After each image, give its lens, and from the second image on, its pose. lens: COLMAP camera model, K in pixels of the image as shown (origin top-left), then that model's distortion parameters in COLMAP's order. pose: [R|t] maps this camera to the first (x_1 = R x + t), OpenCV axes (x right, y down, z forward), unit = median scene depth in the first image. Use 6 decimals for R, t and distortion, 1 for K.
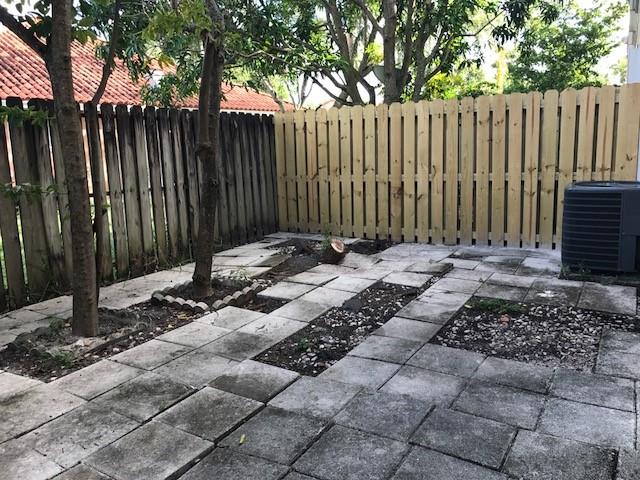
lens RADIAL K [[518.2, 0, 320.0], [0, 518.2, 240.0], [0, 0, 1]] dist [0.074365, -0.086865]
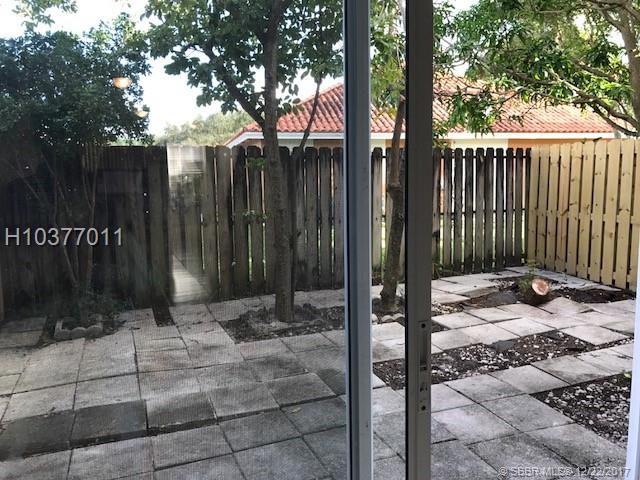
lens RADIAL K [[518.2, 0, 320.0], [0, 518.2, 240.0], [0, 0, 1]] dist [0.074365, -0.086865]
pose [[0.794709, 0.101651, -0.598418, 0.386078], [-0.122144, 0.992492, 0.006381, -0.044710], [0.594574, 0.068022, 0.801158, -0.051394]]
